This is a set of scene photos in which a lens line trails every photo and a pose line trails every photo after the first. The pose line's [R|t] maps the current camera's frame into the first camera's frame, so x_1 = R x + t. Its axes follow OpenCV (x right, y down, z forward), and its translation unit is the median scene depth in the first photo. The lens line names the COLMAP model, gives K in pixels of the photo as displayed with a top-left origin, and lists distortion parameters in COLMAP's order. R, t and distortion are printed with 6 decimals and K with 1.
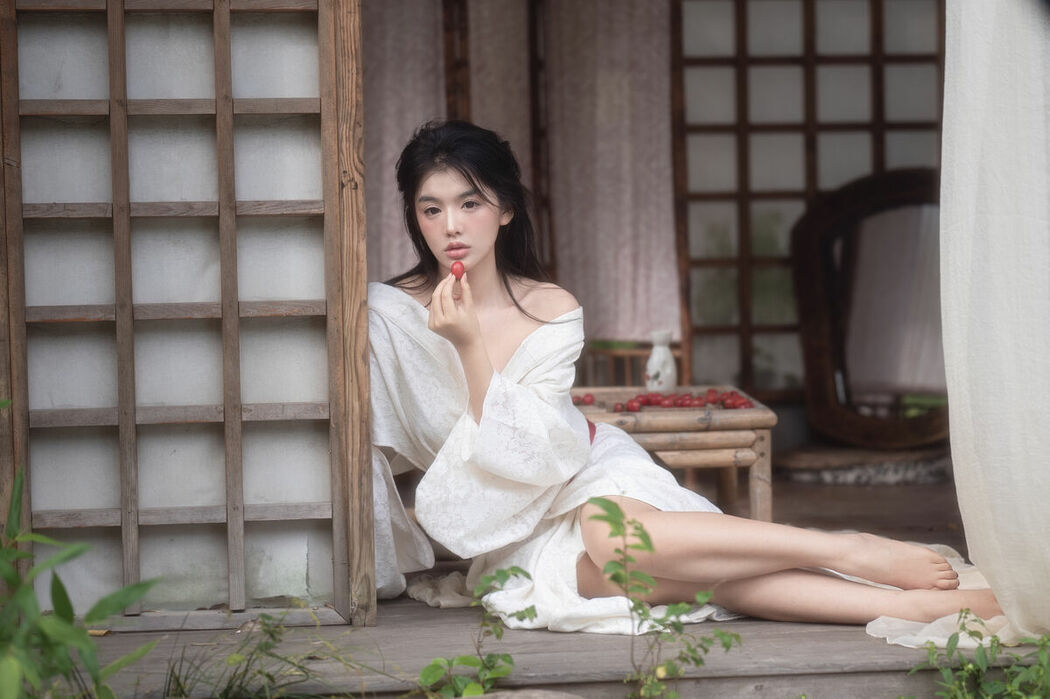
lens RADIAL K [[2902.8, 0, 511.1], [0, 2902.8, 287.3], [0, 0, 1]] dist [0.092152, 0.000000]
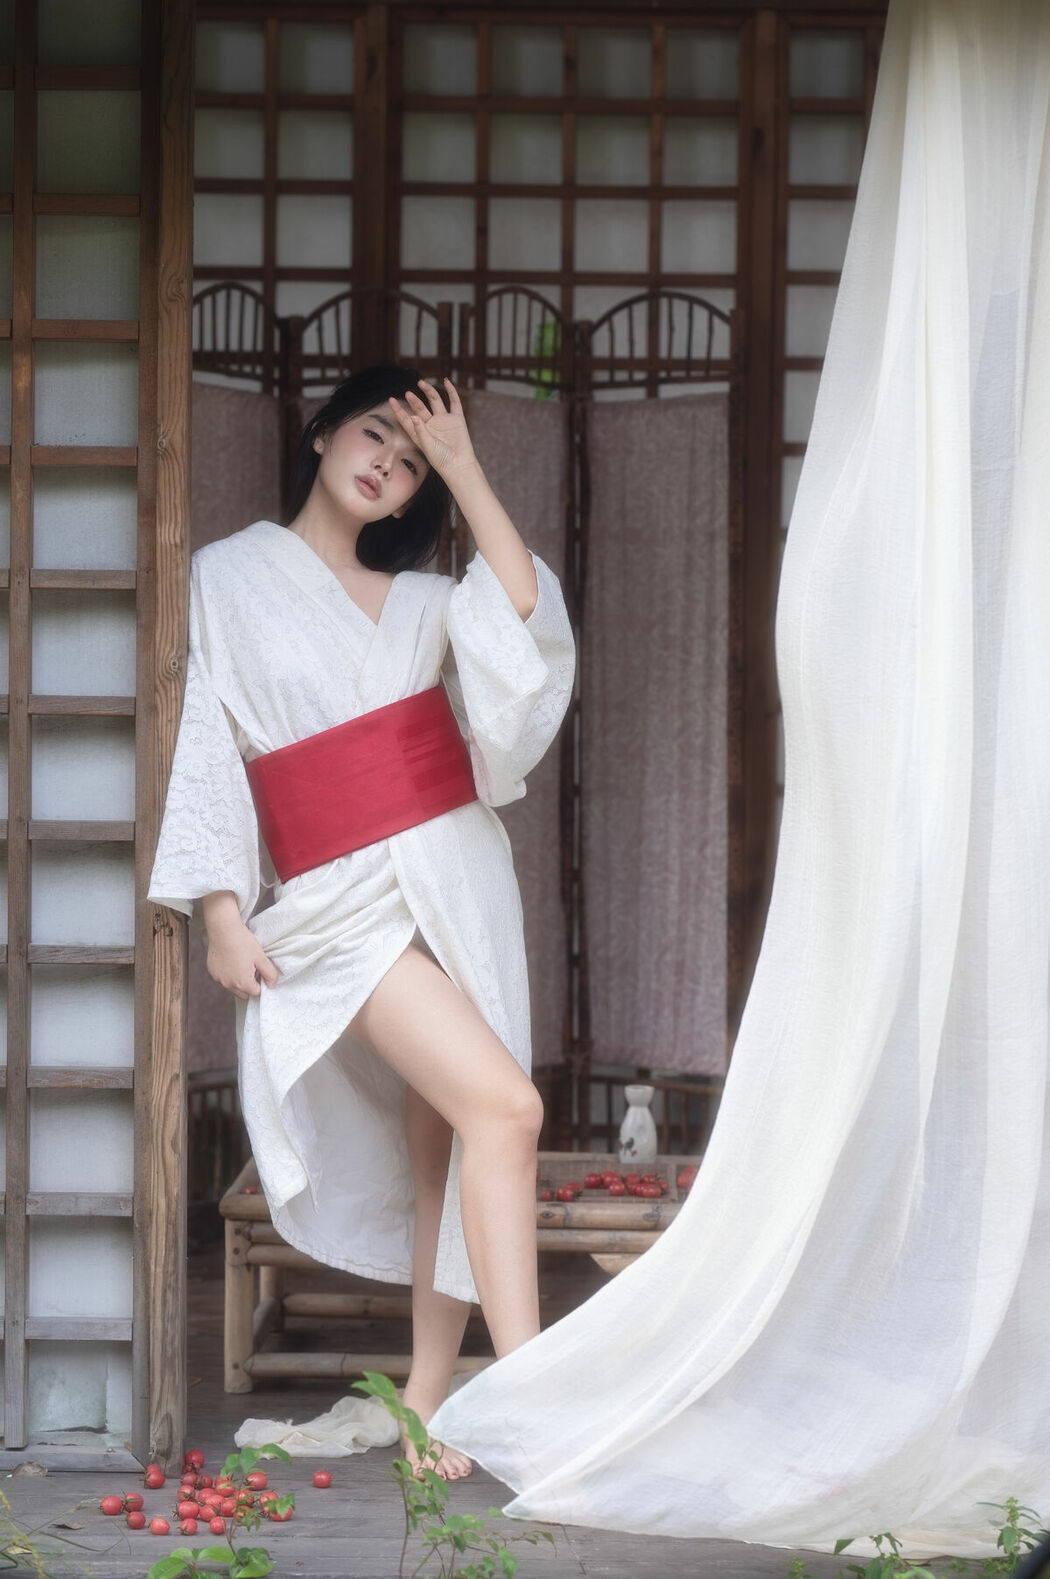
lens RADIAL K [[3740.9, 0, 533.8], [0, 3740.9, 634.2], [0, 0, 1]] dist [0.047547, 0.000000]
pose [[0.992142, 0.026800, -0.122209, 0.173297], [-0.032387, 0.998508, -0.043966, -0.075378], [0.120849, 0.047579, 0.991530, -0.035407]]
